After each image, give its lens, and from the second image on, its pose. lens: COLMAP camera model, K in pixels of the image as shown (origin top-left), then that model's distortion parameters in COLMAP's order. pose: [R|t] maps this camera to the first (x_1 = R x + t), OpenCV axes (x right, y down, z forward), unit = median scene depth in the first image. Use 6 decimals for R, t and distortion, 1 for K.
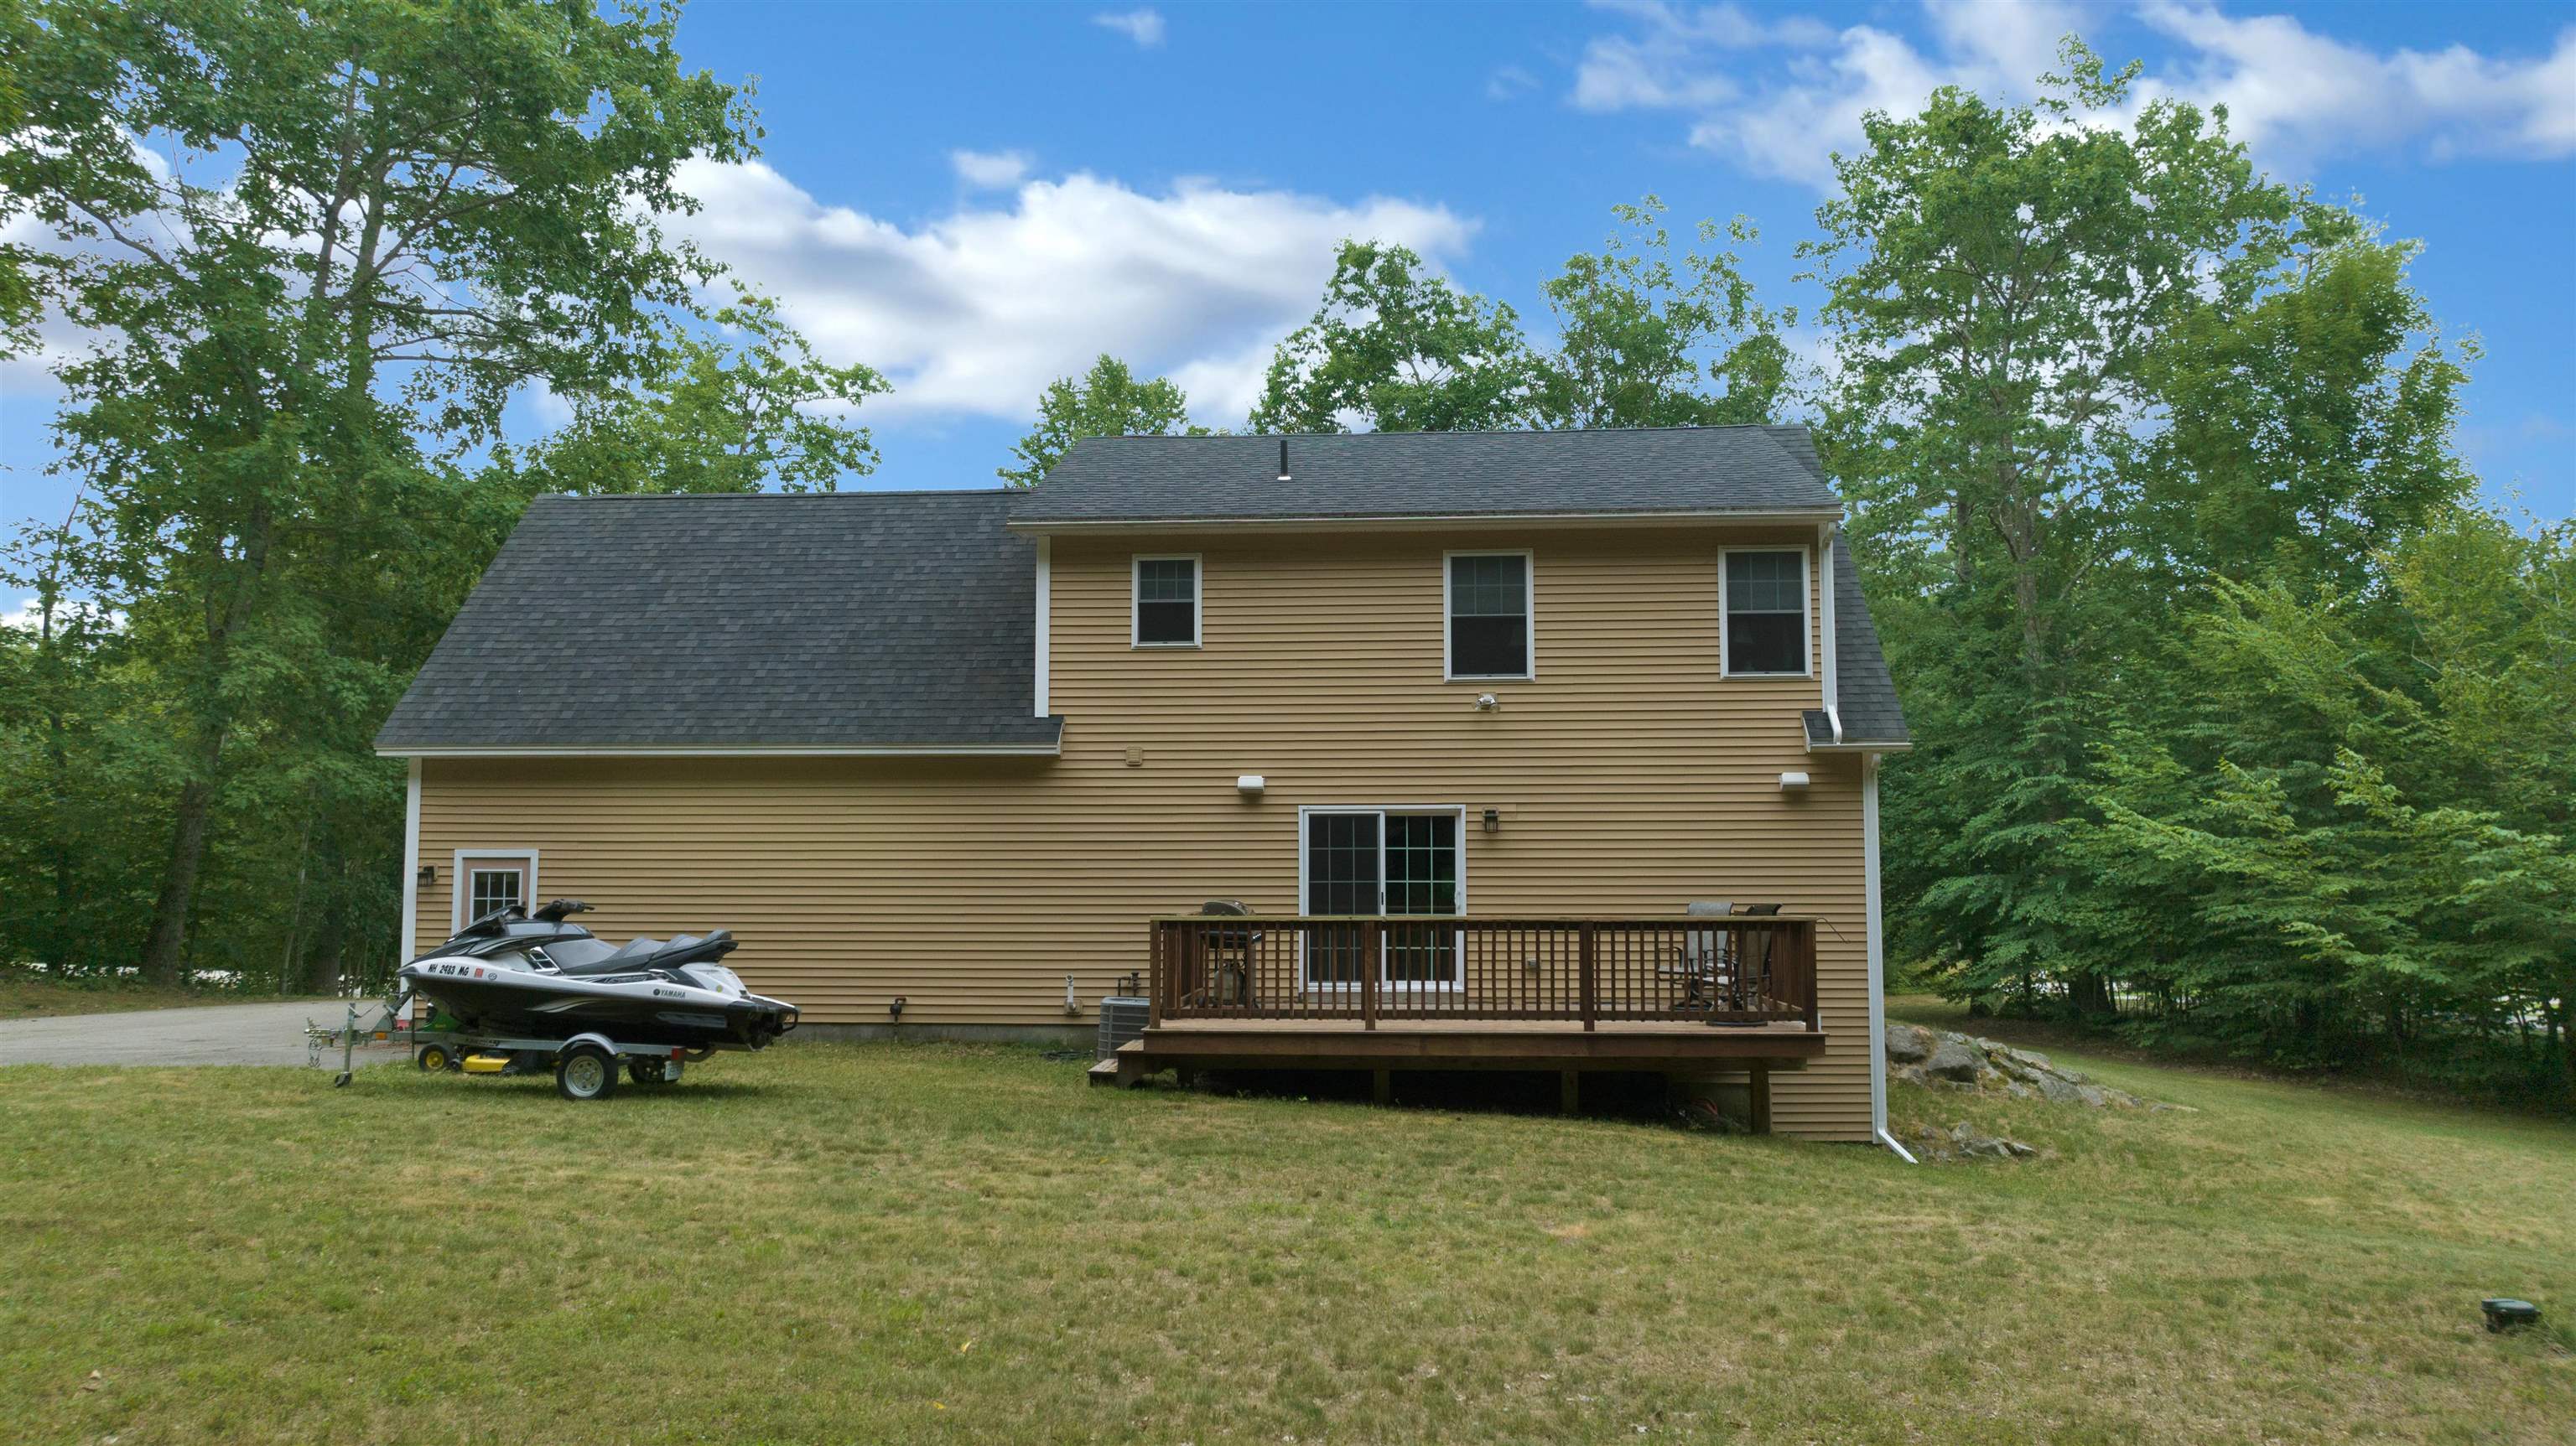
lens RADIAL K [[1834.1, 0, 1290.2], [0, 1834.1, 719.6], [0, 0, 1]] dist [-0.010828, -0.006214]
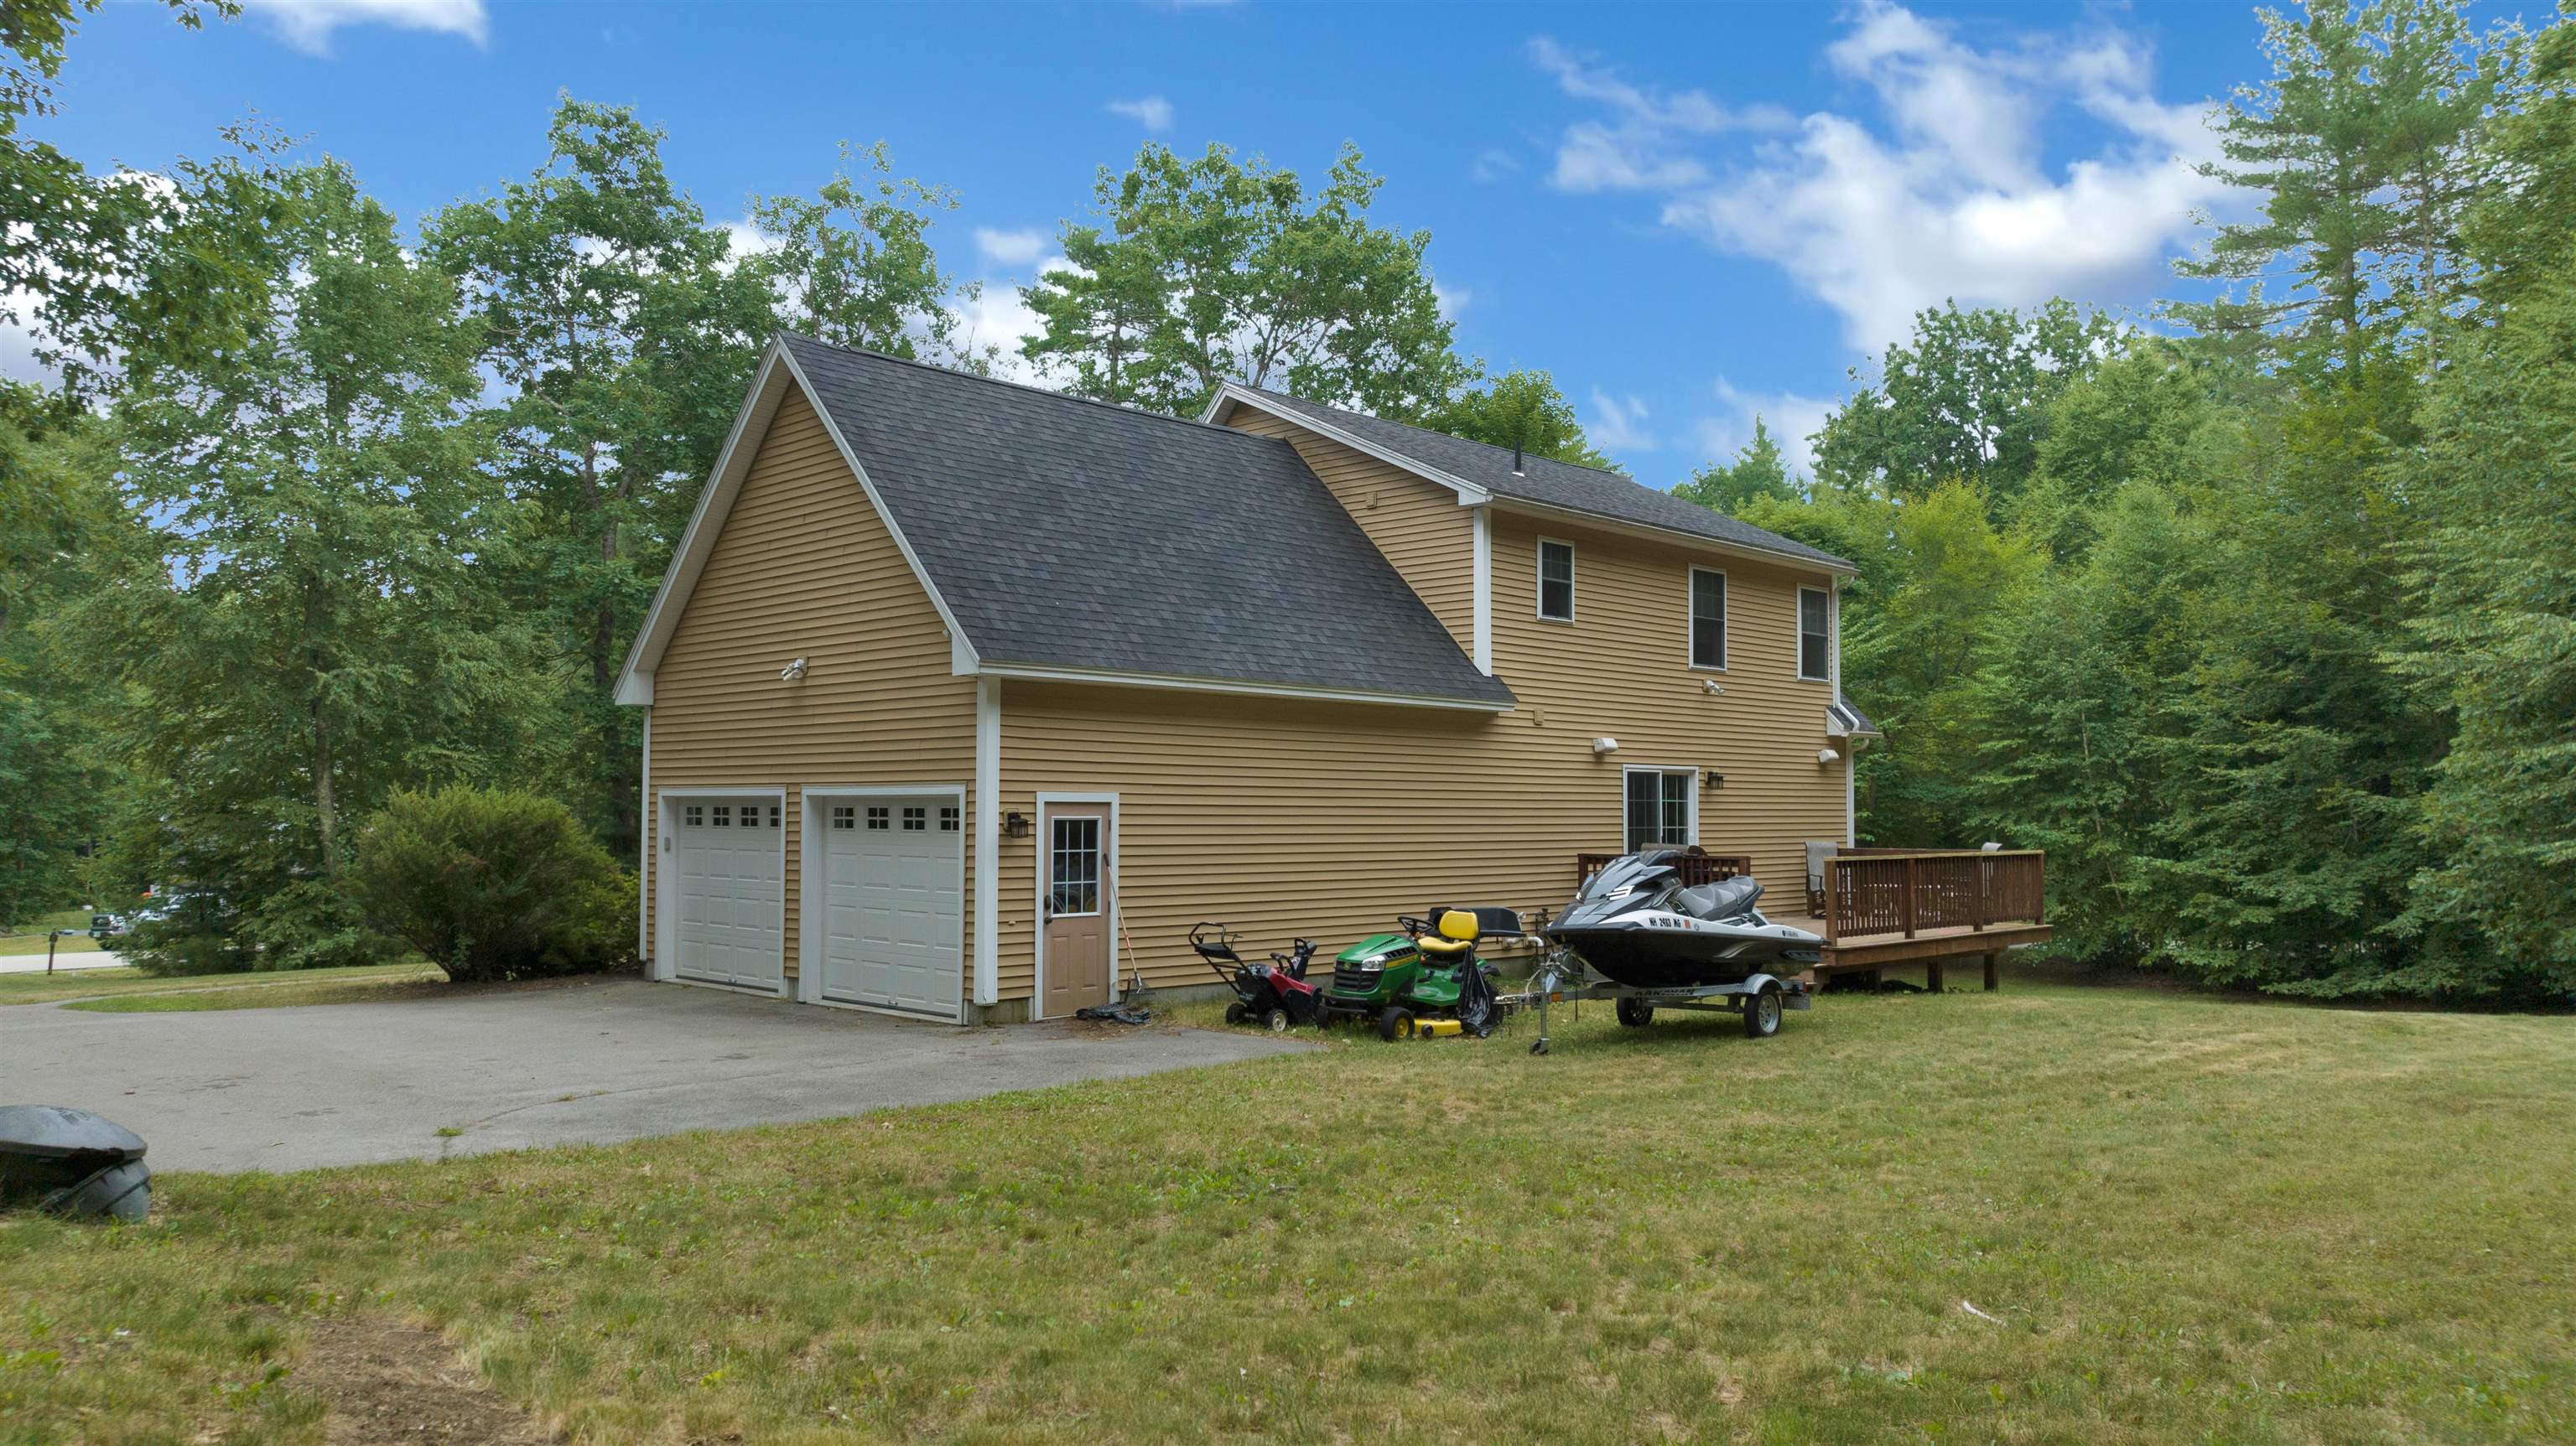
lens RADIAL K [[1834.1, 0, 1290.7], [0, 1834.1, 727.8], [0, 0, 1]] dist [-0.010828, -0.006214]
pose [[0.644278, 0.037913, 0.763851, -1.041912], [-0.072219, 0.997324, 0.011413, 0.025016], [-0.761374, -0.062518, 0.645292, 0.390479]]
